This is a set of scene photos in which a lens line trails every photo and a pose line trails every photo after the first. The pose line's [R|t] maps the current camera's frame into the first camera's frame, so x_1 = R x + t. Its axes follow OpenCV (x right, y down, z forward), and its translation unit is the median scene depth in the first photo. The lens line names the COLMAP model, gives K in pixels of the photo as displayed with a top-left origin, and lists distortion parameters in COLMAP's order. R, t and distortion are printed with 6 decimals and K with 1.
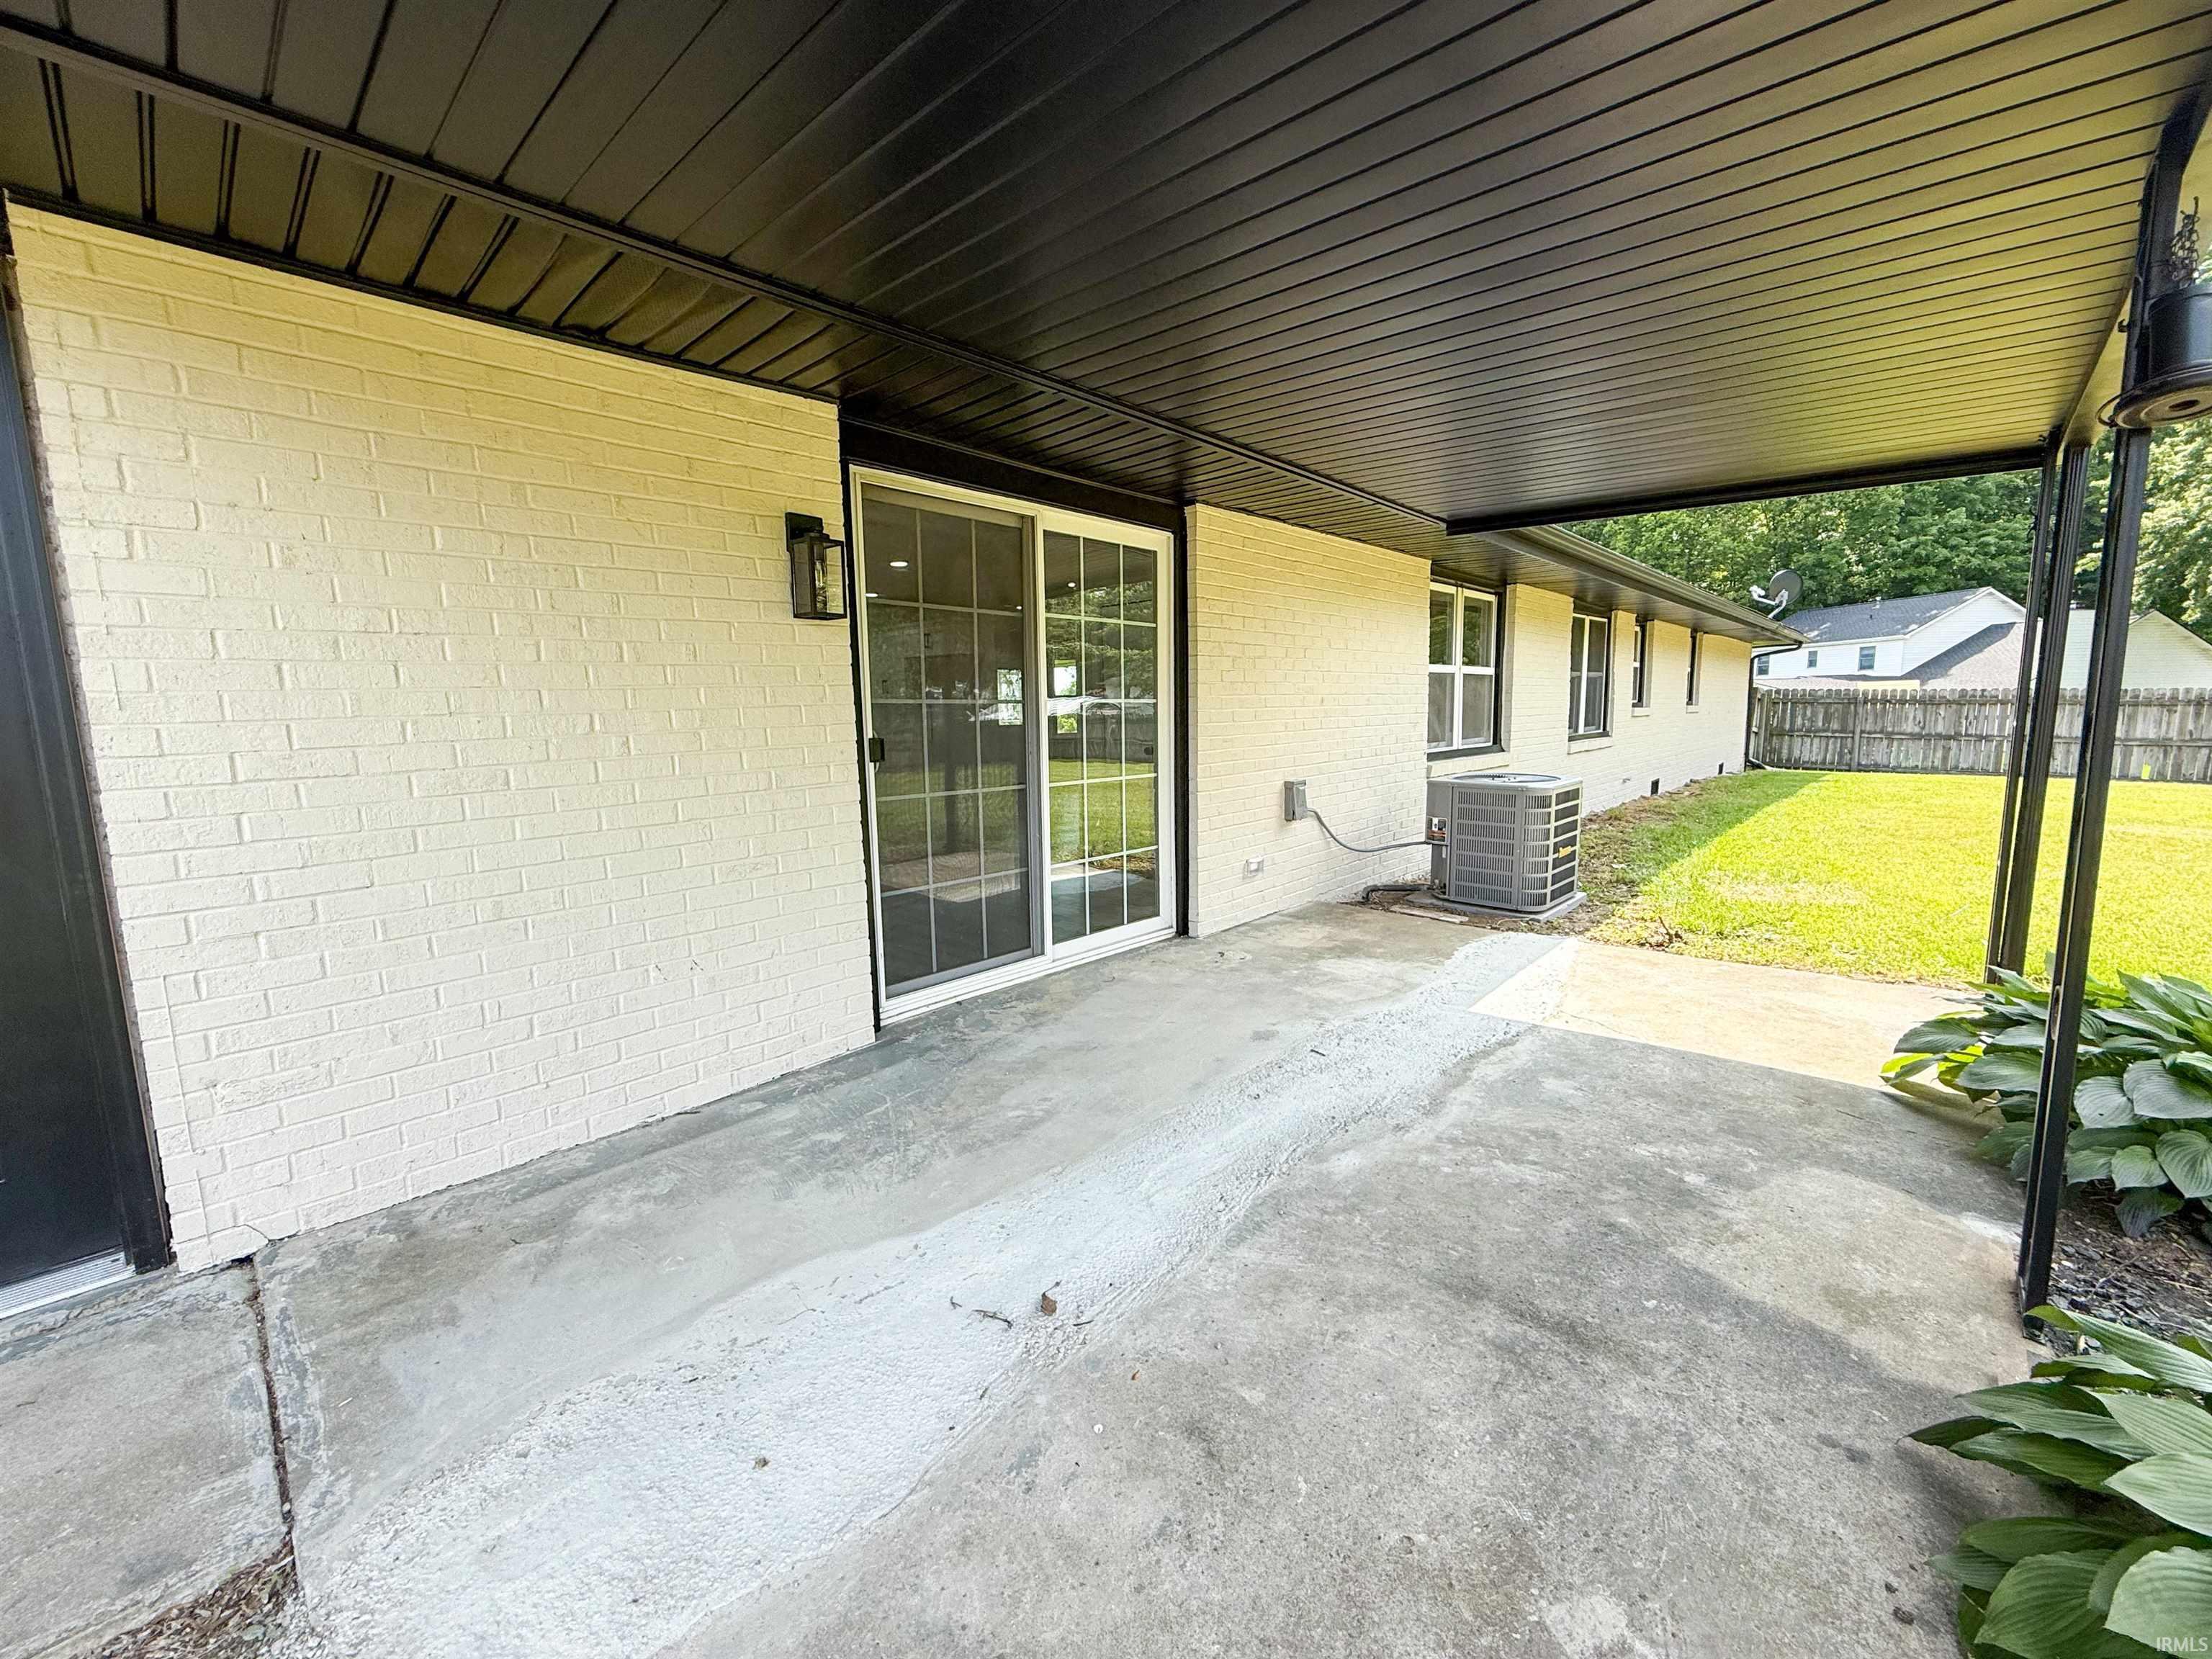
lens RADIAL K [[873.1, 0, 1100.7], [0, 873.1, 838.3], [0, 0, 1]] dist [-0.002094, -0.000401]
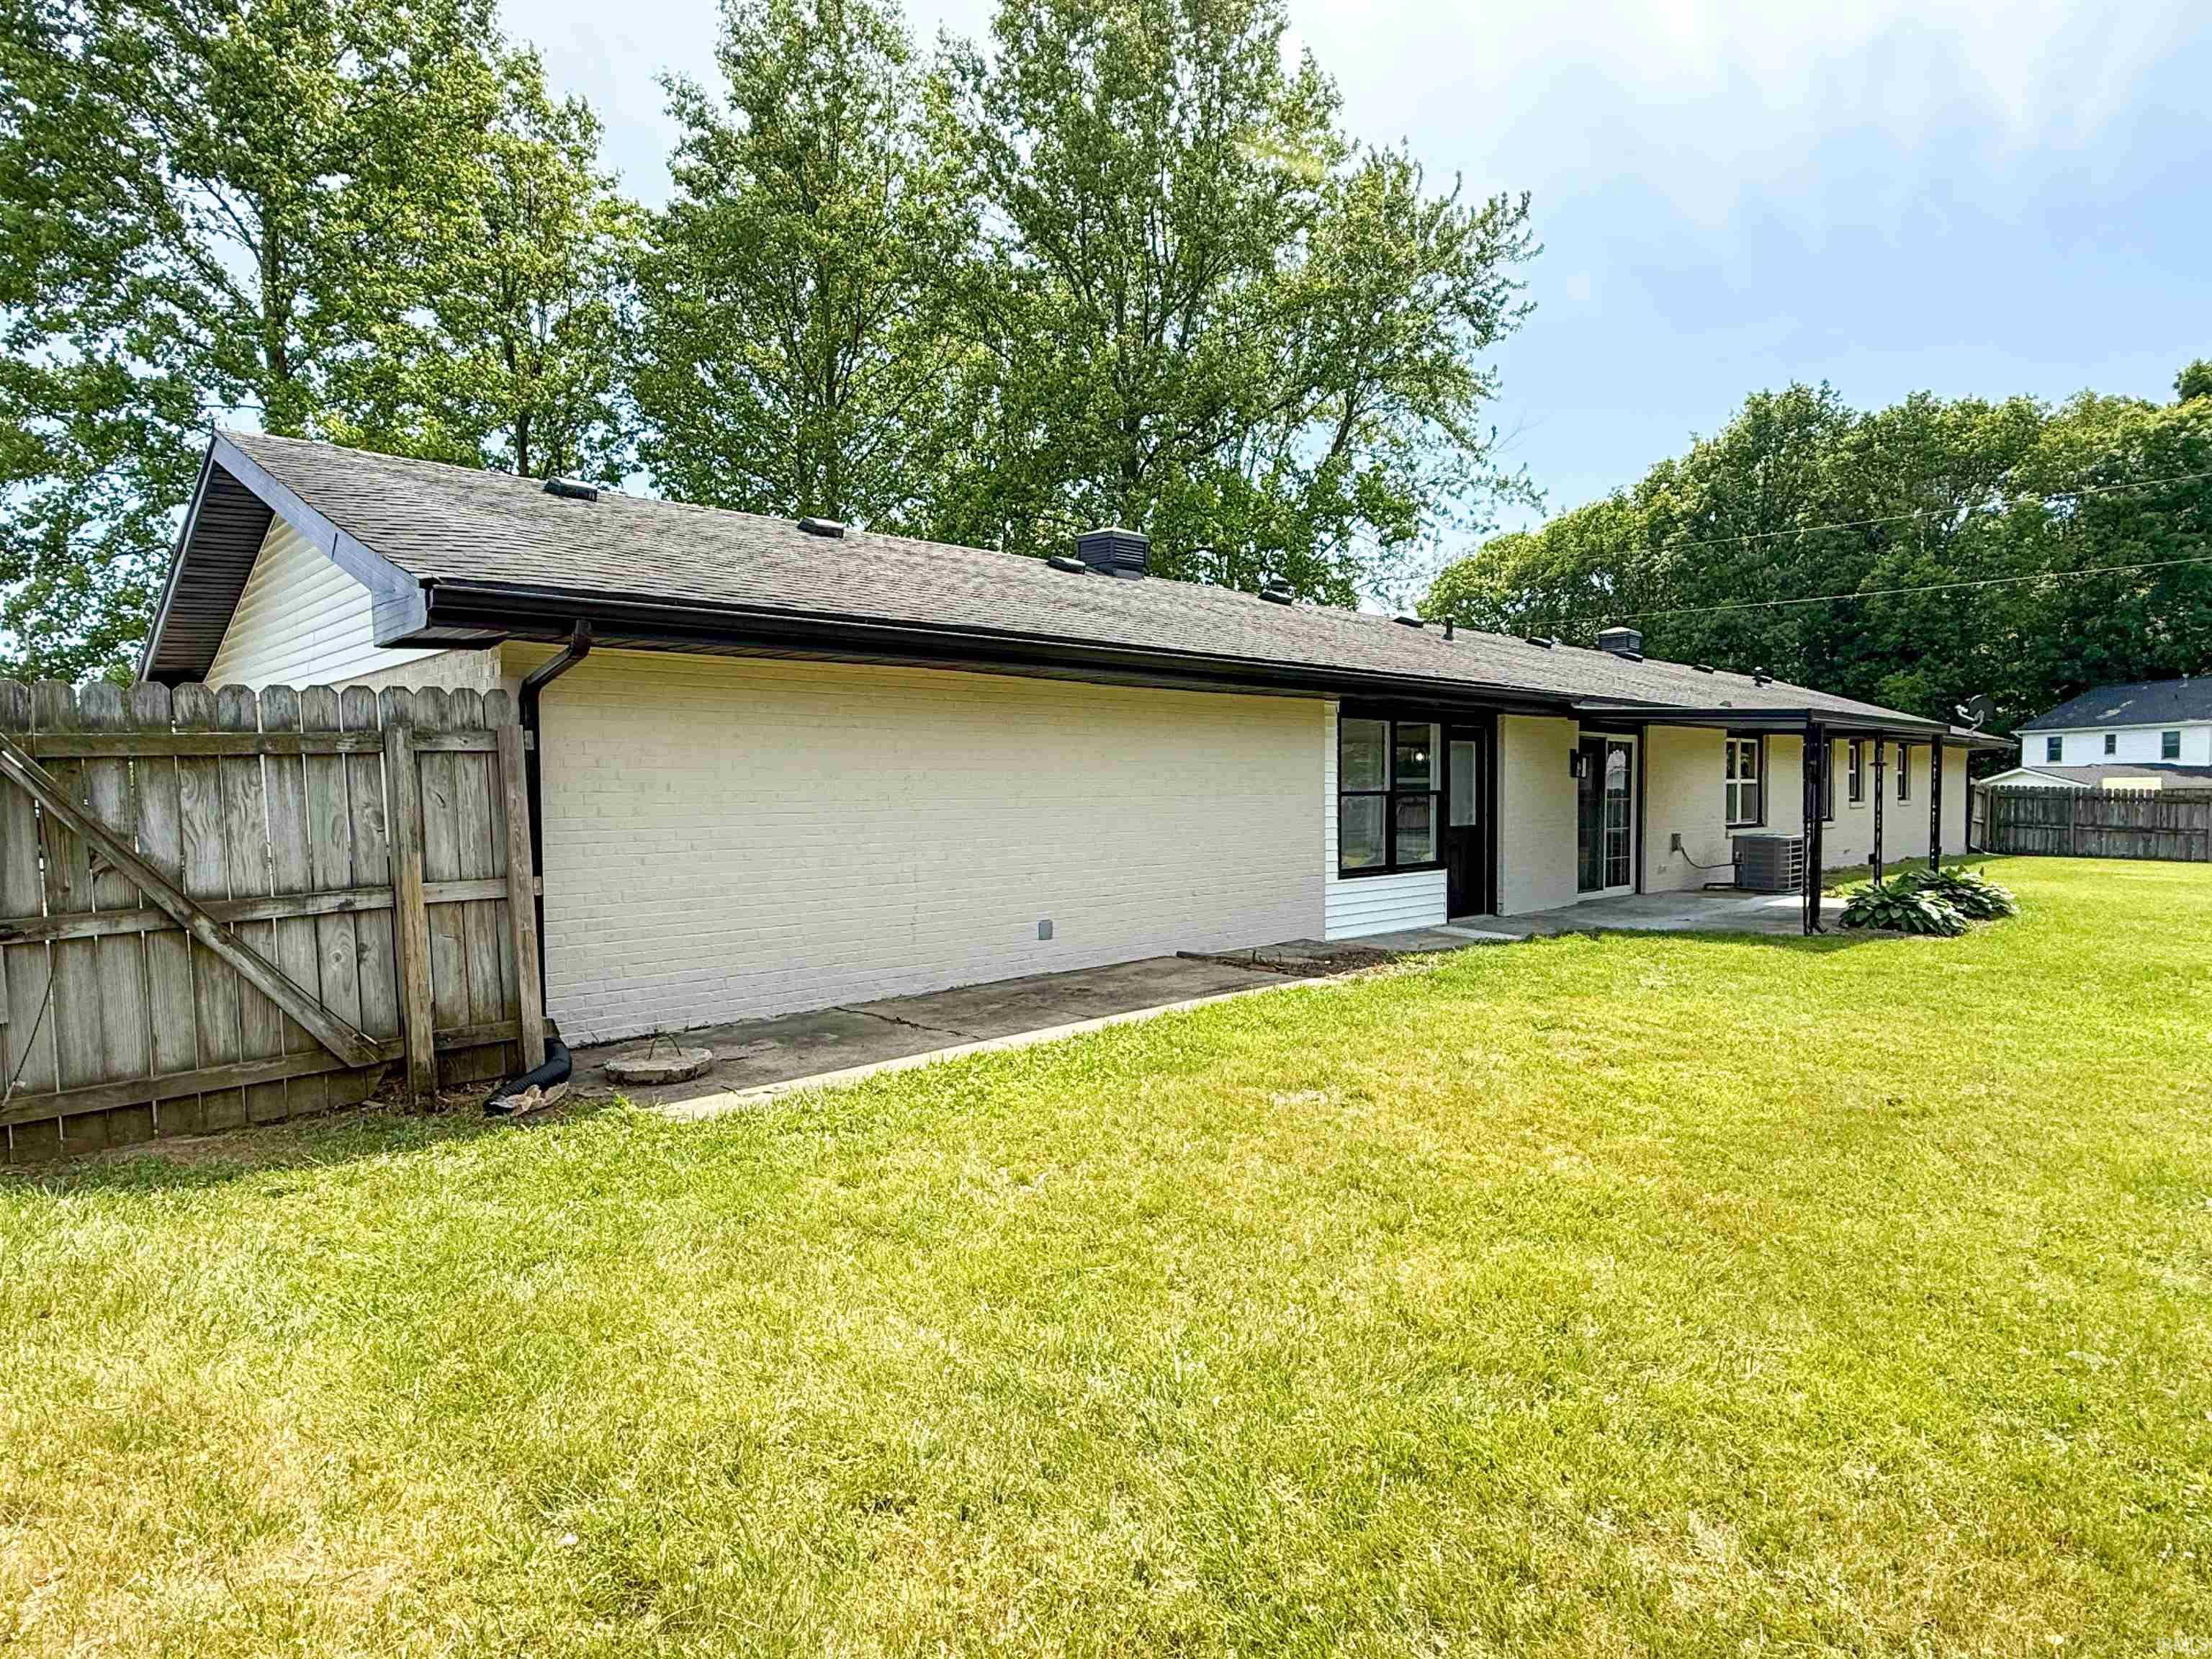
lens RADIAL K [[1253.6, 0, 1108.8], [0, 1253.6, 829.3], [0, 0, 1]] dist [0.001958, 0.000514]
pose [[0.999224, 0.018349, -0.034859, -1.136564], [-0.022035, 0.993854, -0.108485, 0.308534], [0.032654, 0.109169, 0.993487, -2.288405]]
